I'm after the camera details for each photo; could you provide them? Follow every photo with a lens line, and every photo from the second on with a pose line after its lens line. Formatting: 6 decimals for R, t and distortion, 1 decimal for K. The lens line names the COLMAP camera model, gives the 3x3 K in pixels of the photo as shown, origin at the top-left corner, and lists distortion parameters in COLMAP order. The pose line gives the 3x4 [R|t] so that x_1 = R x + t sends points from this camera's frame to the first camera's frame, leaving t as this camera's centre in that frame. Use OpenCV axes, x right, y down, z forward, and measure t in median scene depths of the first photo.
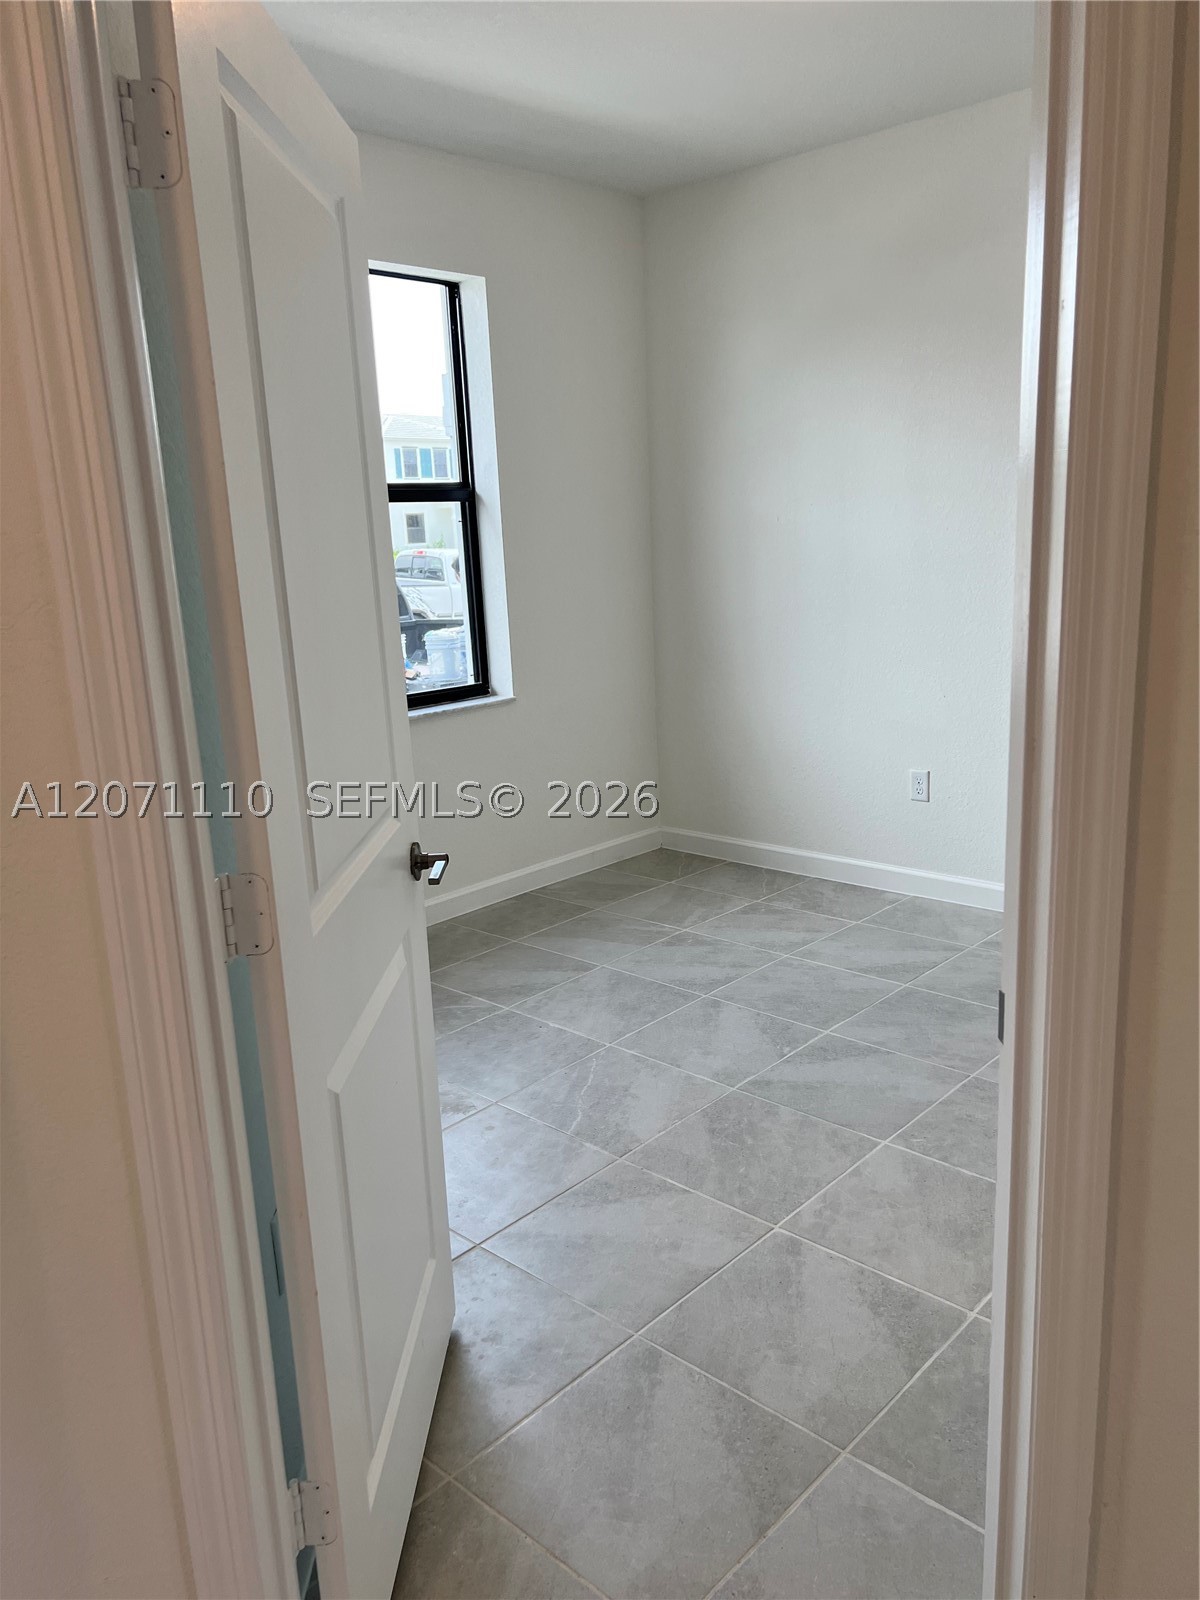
lens RADIAL K [[1204.2, 0, 600.0], [0, 1204.2, 800.0], [0, 0, 1]] dist [0.003575, -0.000549]
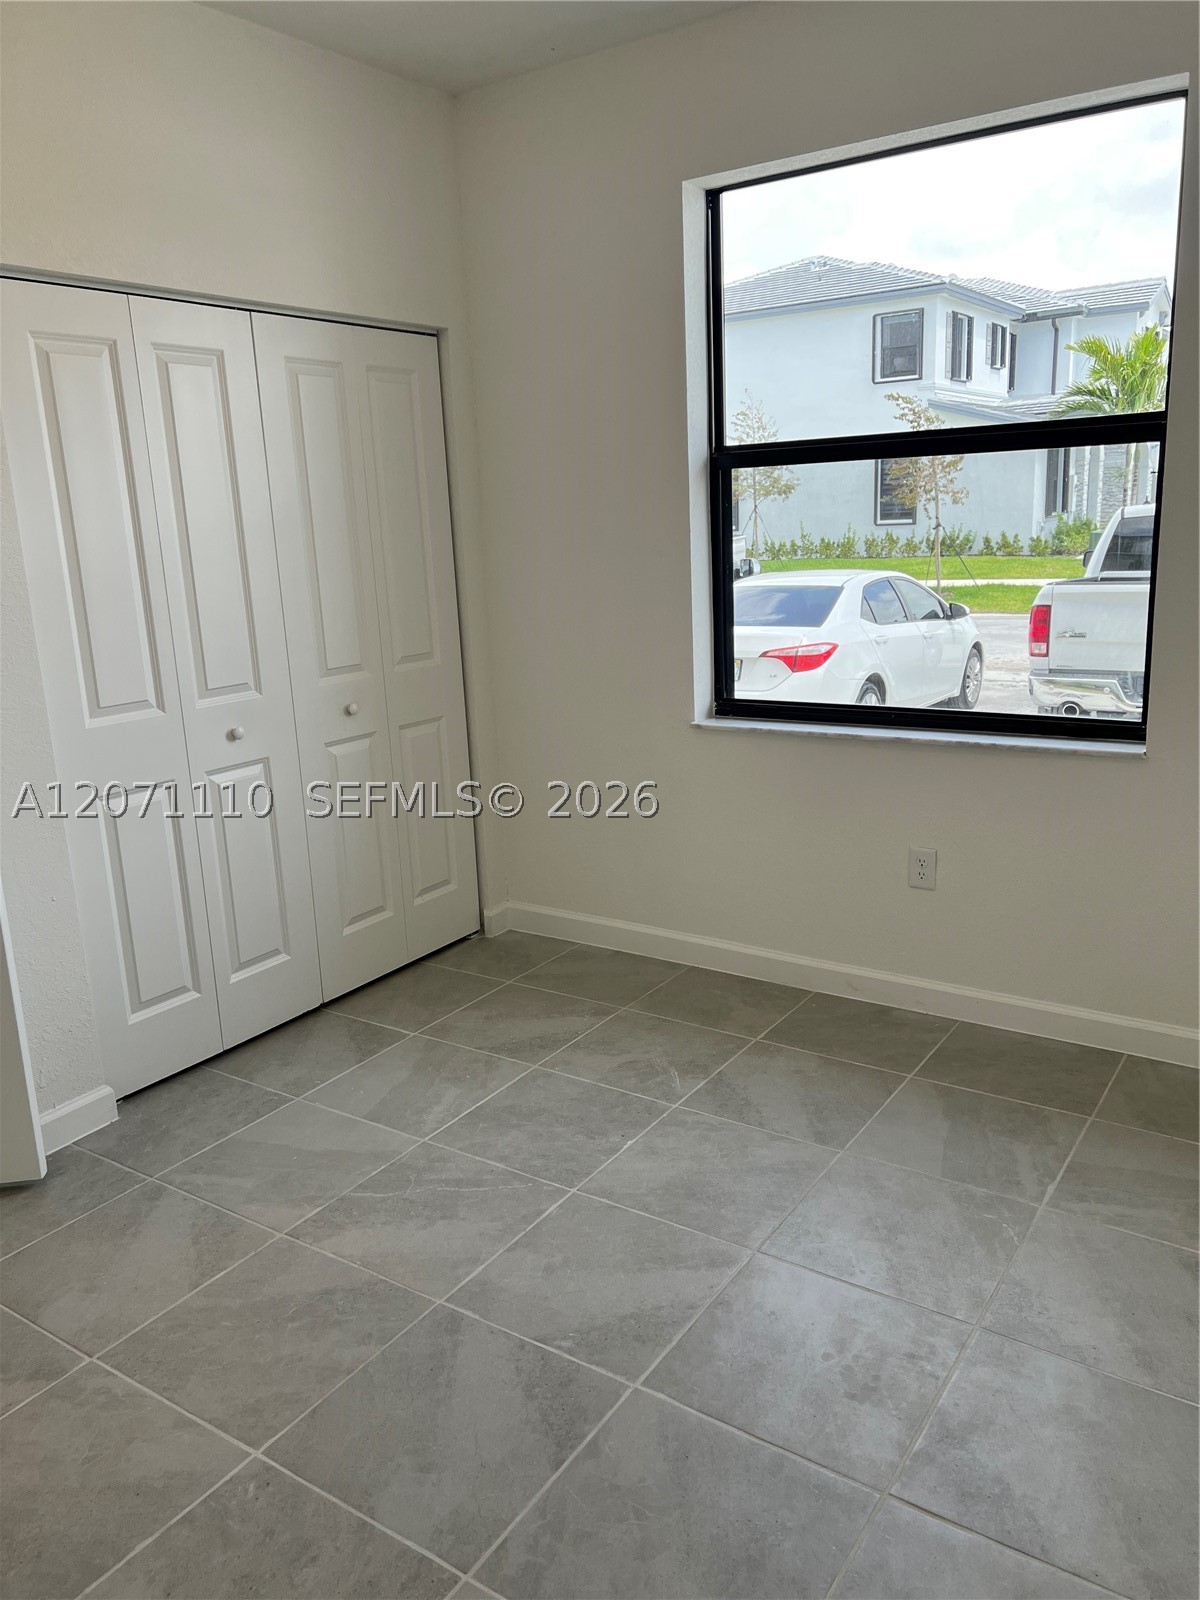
lens RADIAL K [[1218.9, 0, 600.0], [0, 1218.9, 800.0], [0, 0, 1]] dist [0.005371, -0.001719]
pose [[0.166095, 0.281881, -0.944963, 0.722177], [-0.195426, 0.948677, 0.248639, -0.245136], [0.966551, 0.143373, 0.212657, 0.872135]]
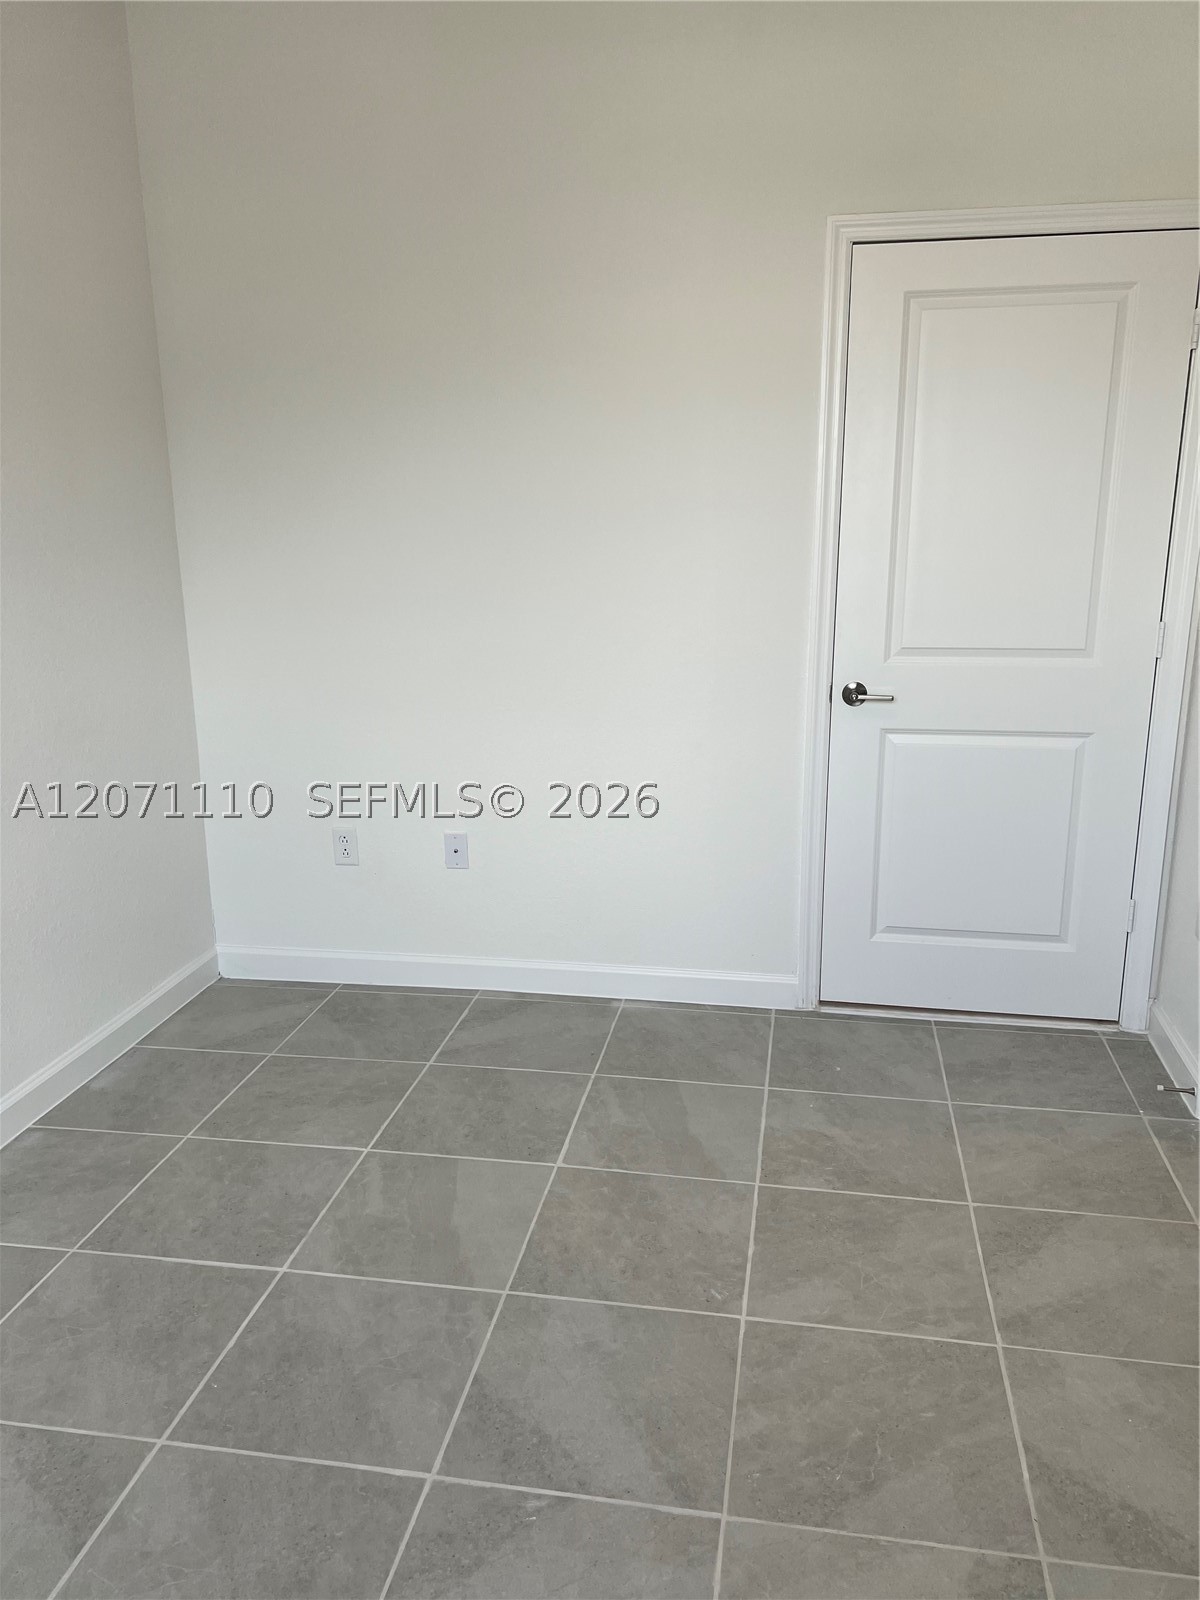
lens RADIAL K [[1218.9, 0, 600.0], [0, 1218.9, 800.0], [0, 0, 1]] dist [0.005371, -0.001719]
pose [[-0.548340, -0.141965, 0.824117, -0.267433], [0.229420, 0.922136, 0.311499, -0.246209], [-0.804170, 0.359877, -0.473074, 1.165076]]
